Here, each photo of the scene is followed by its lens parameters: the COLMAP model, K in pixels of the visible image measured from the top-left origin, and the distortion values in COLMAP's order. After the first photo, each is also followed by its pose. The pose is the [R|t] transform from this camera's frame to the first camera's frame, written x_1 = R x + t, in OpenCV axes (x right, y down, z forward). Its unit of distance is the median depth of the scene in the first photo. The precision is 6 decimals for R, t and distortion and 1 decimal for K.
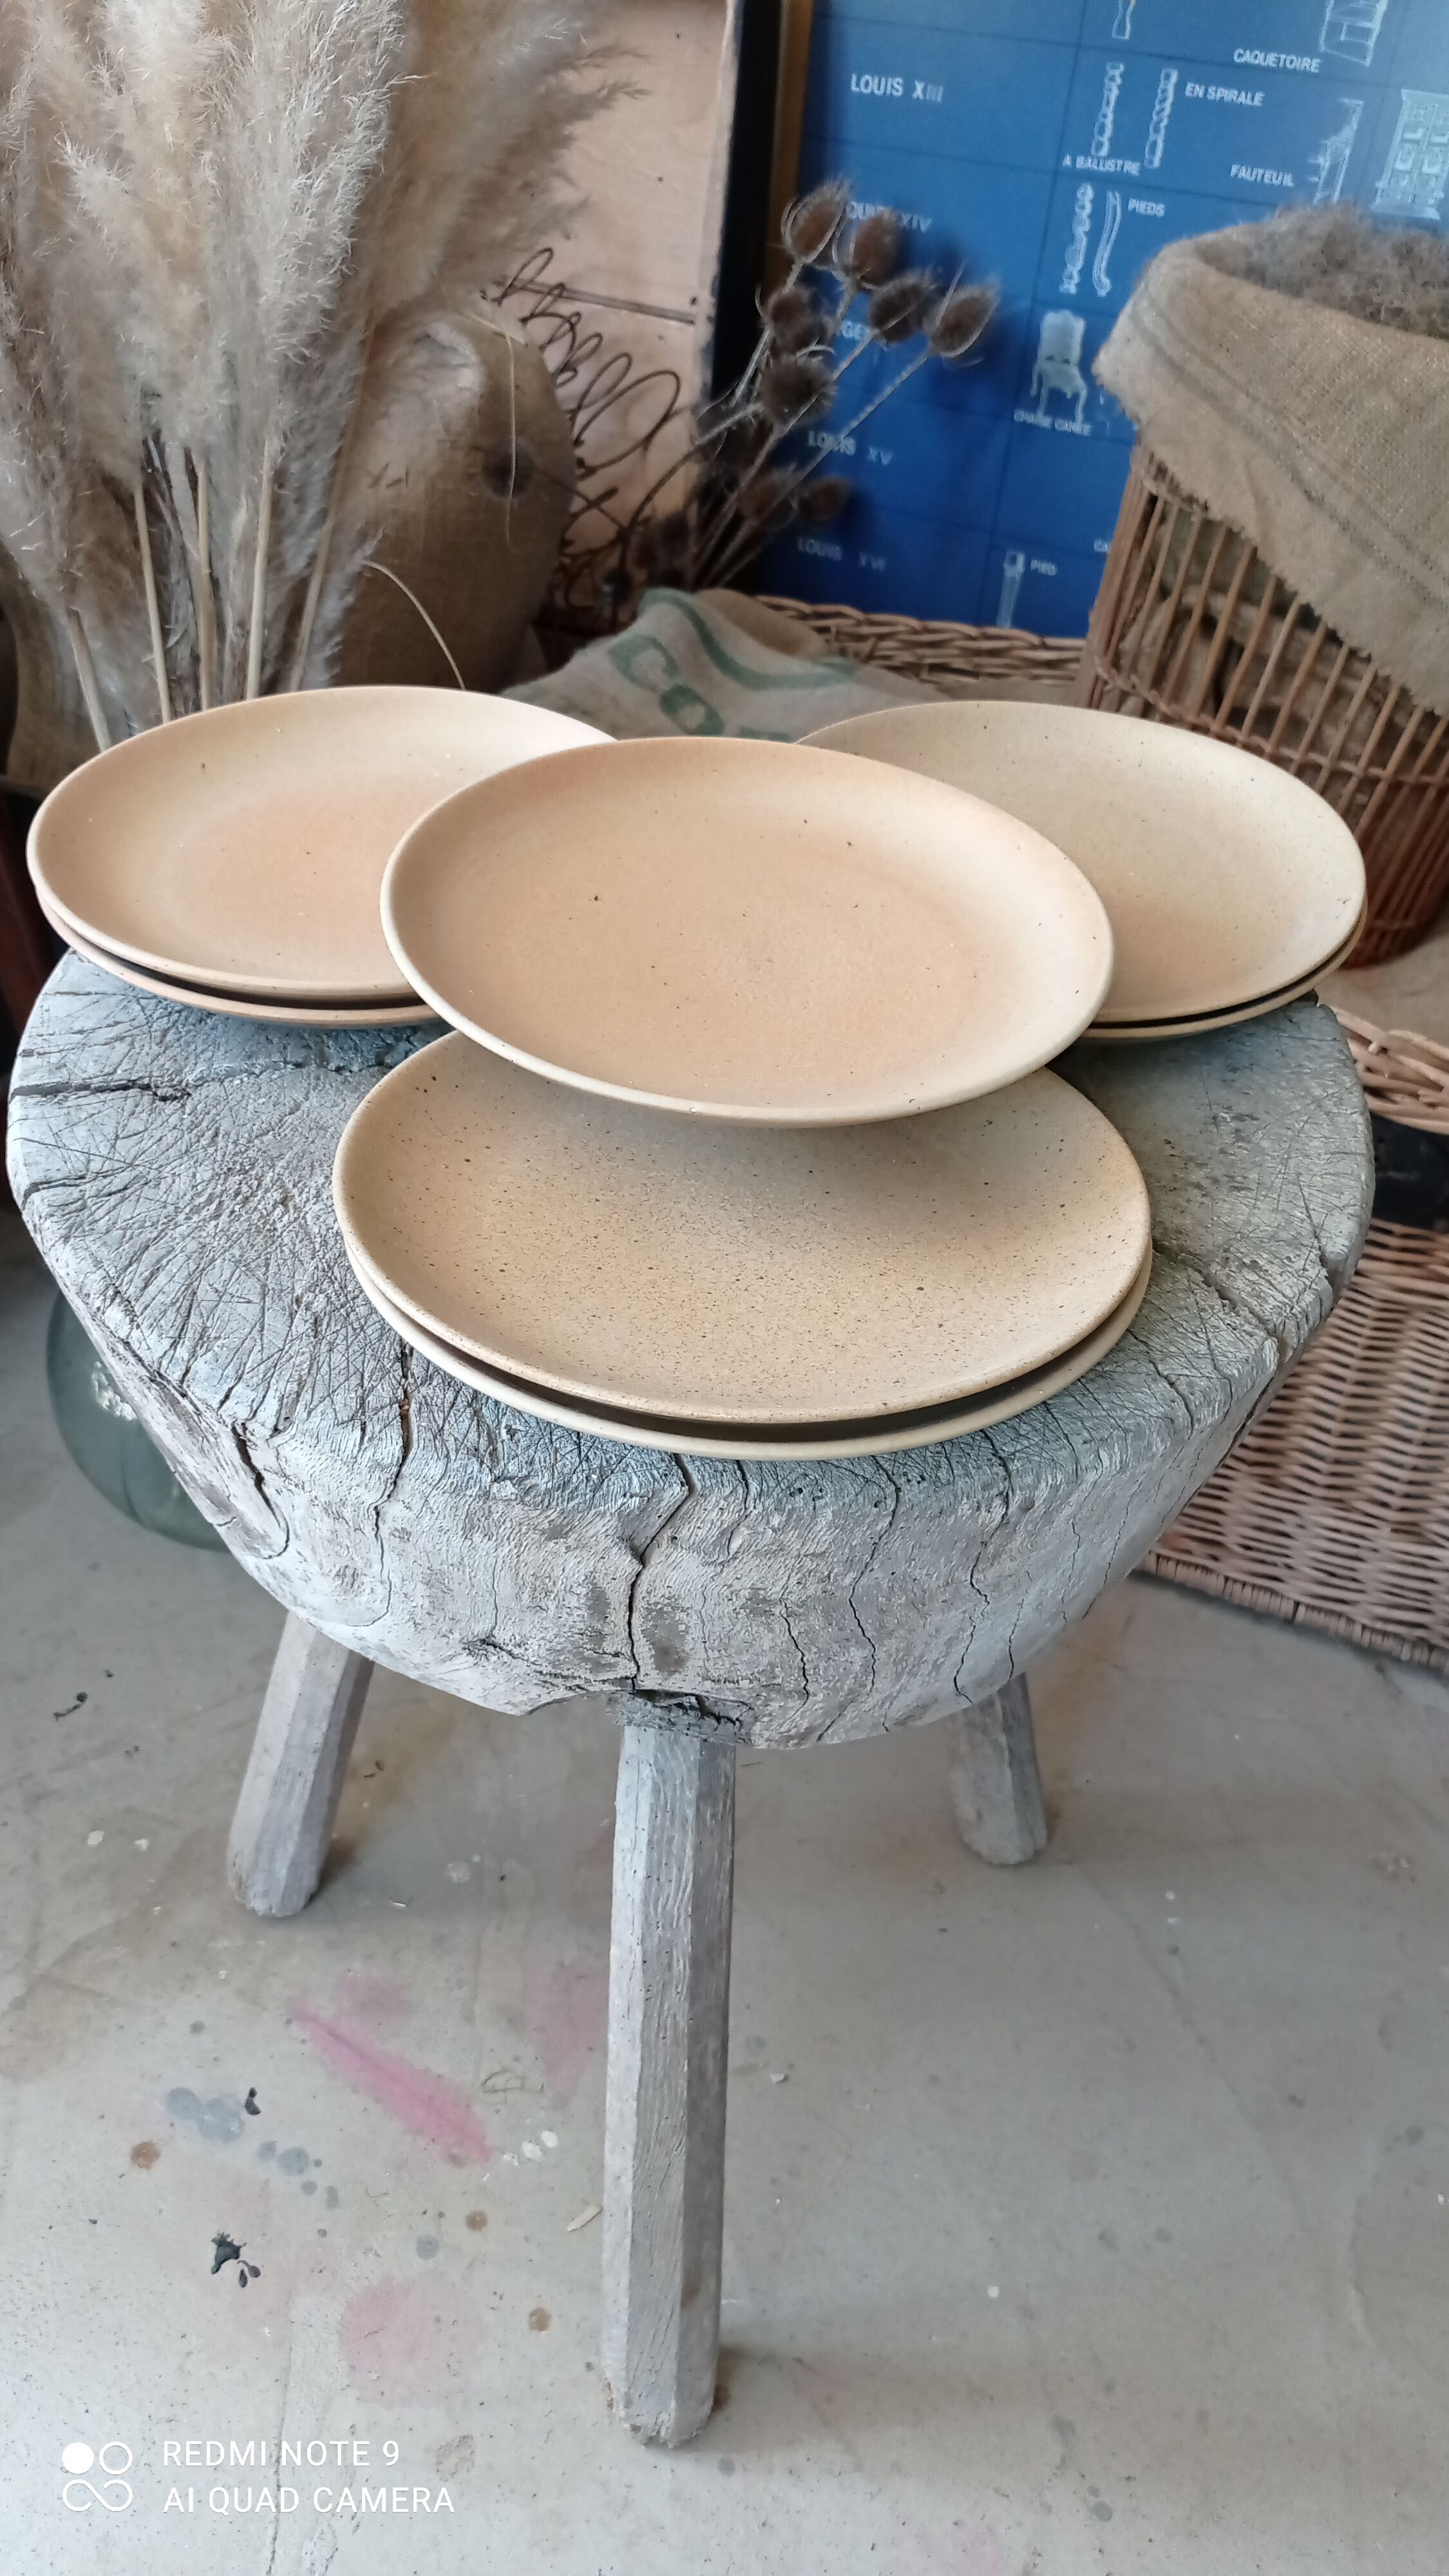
lens RADIAL K [[1969.9, 0, 738.2], [0, 1969.9, 1298.6], [0, 0, 1]] dist [0.014817, -0.007829]
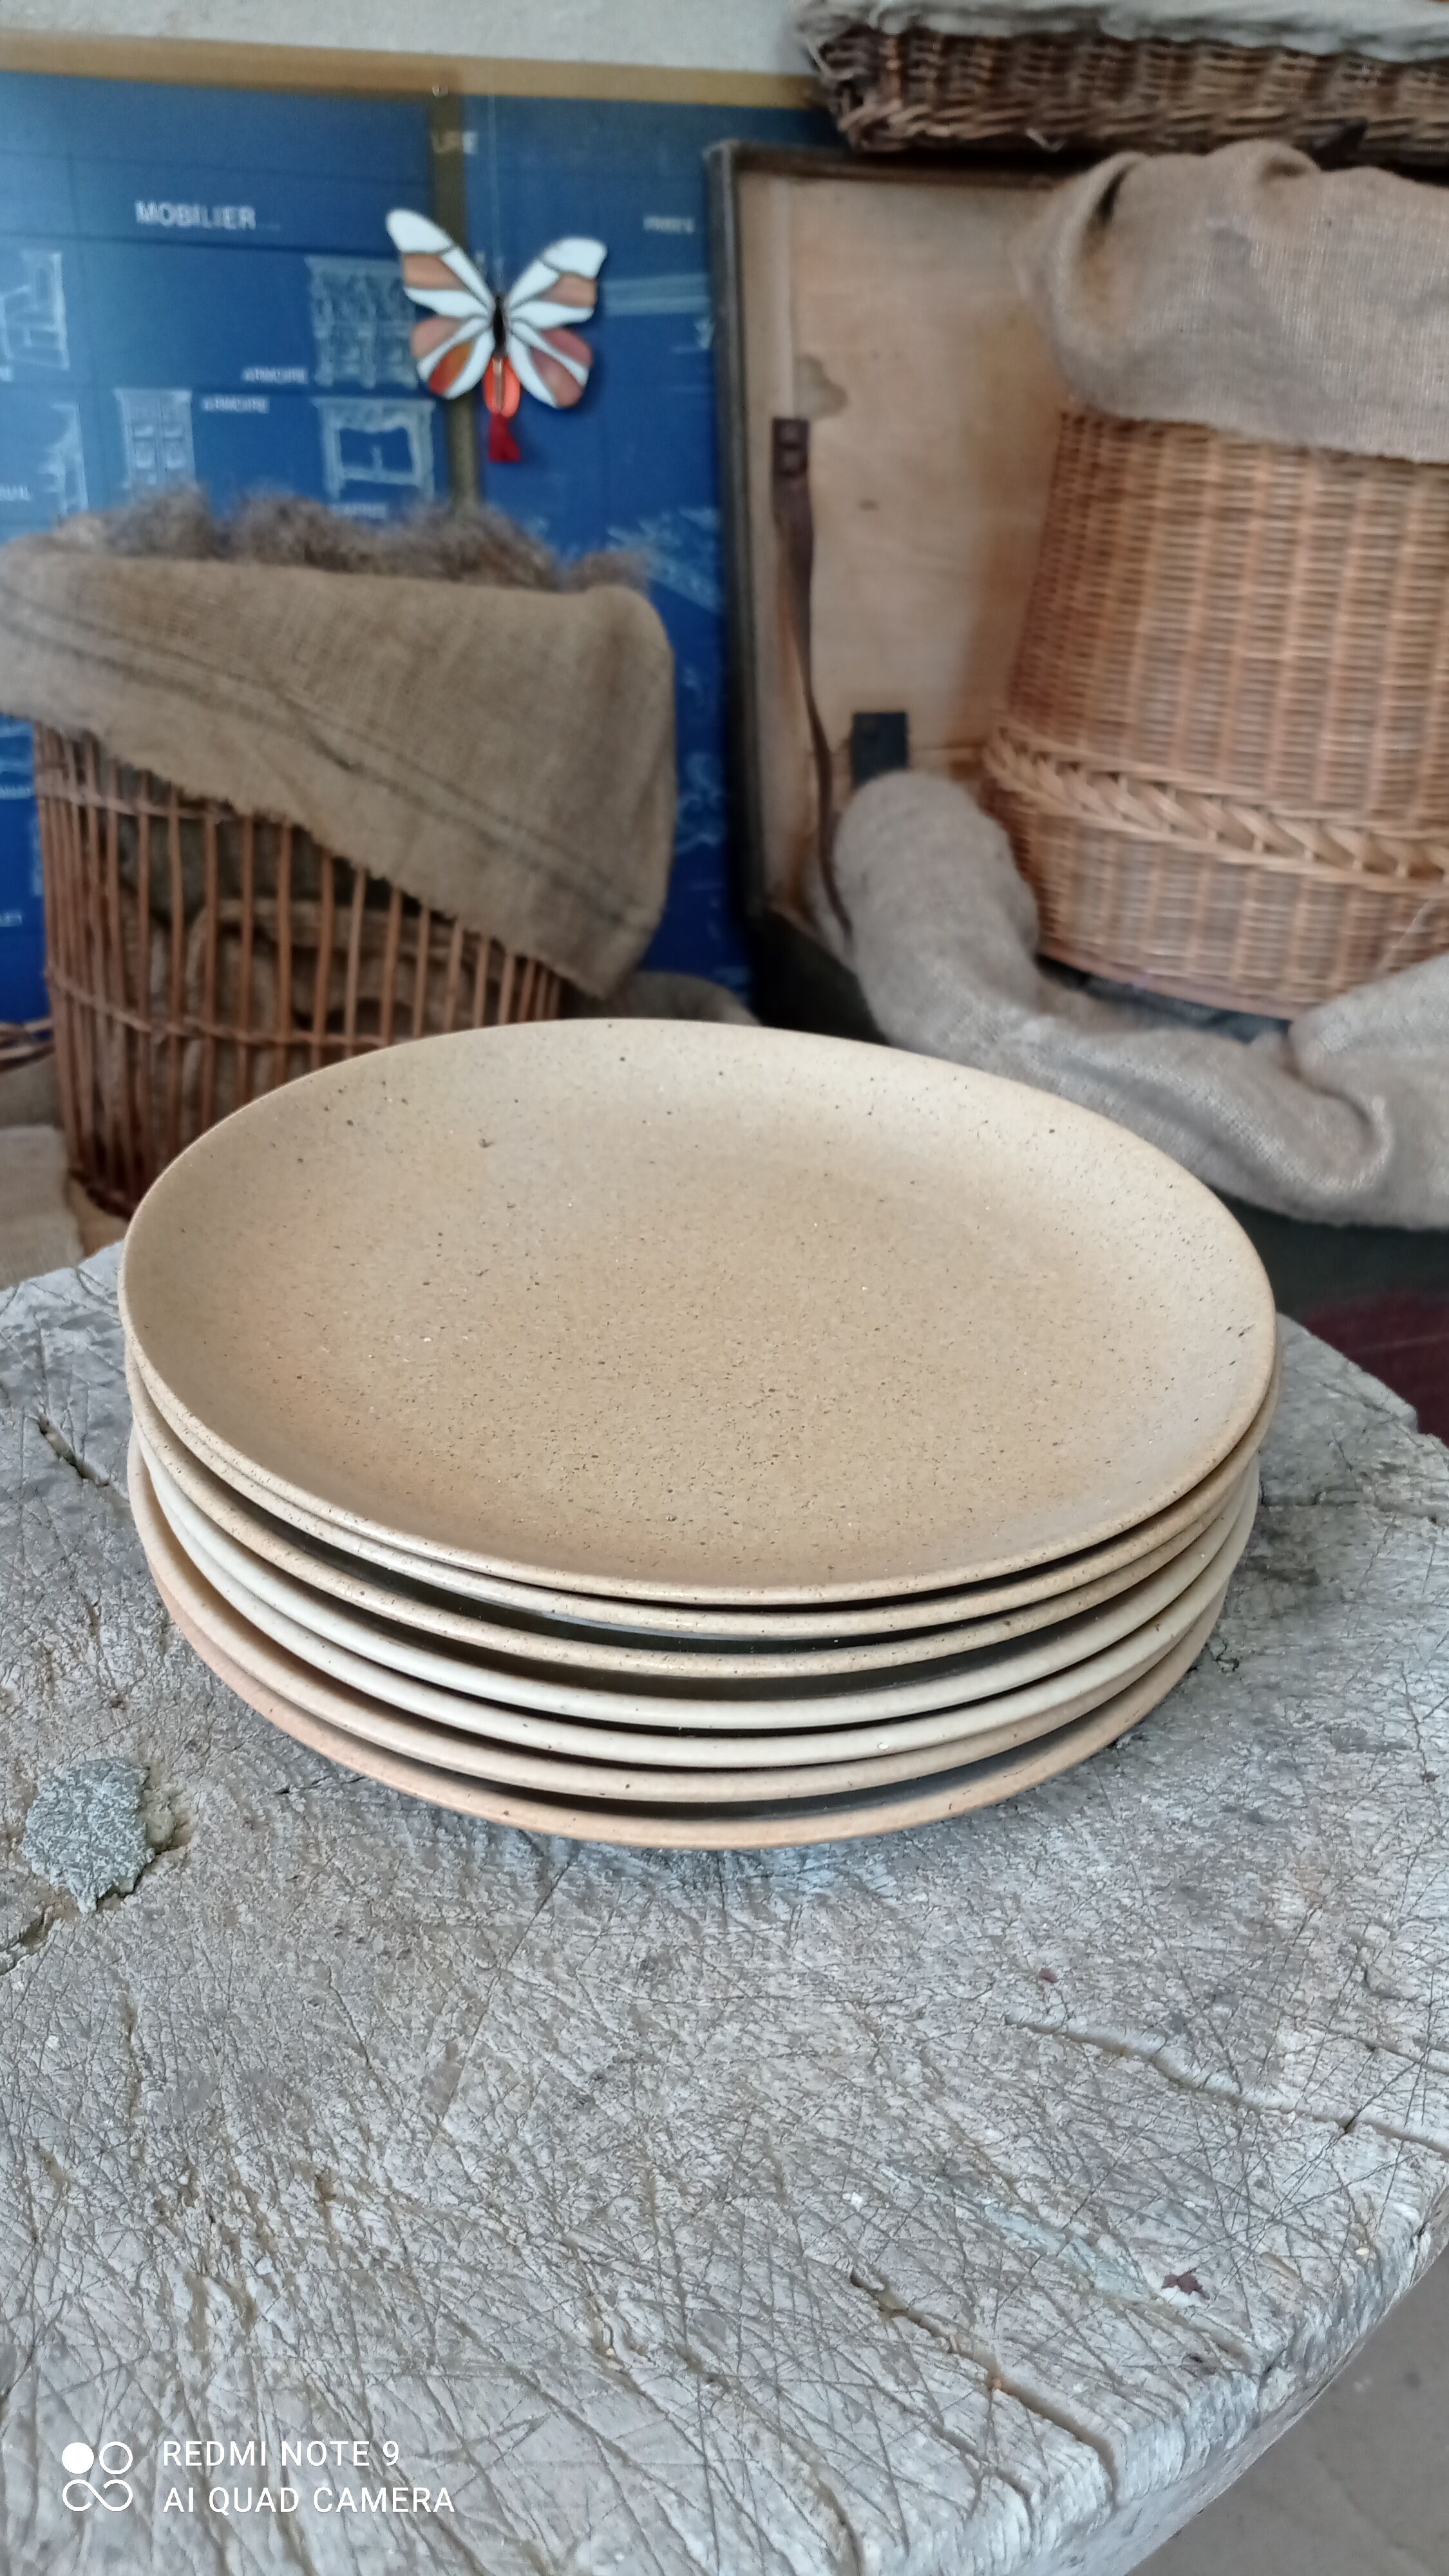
lens RADIAL K [[1969.9, 0, 712.9], [0, 1969.9, 1270.0], [0, 0, 1]] dist [0.014817, -0.007829]
pose [[0.697619, -0.350749, 0.624742, -0.389013], [0.464371, 0.885381, -0.021462, -0.194557], [-0.545607, 0.305084, 0.780536, 0.510719]]
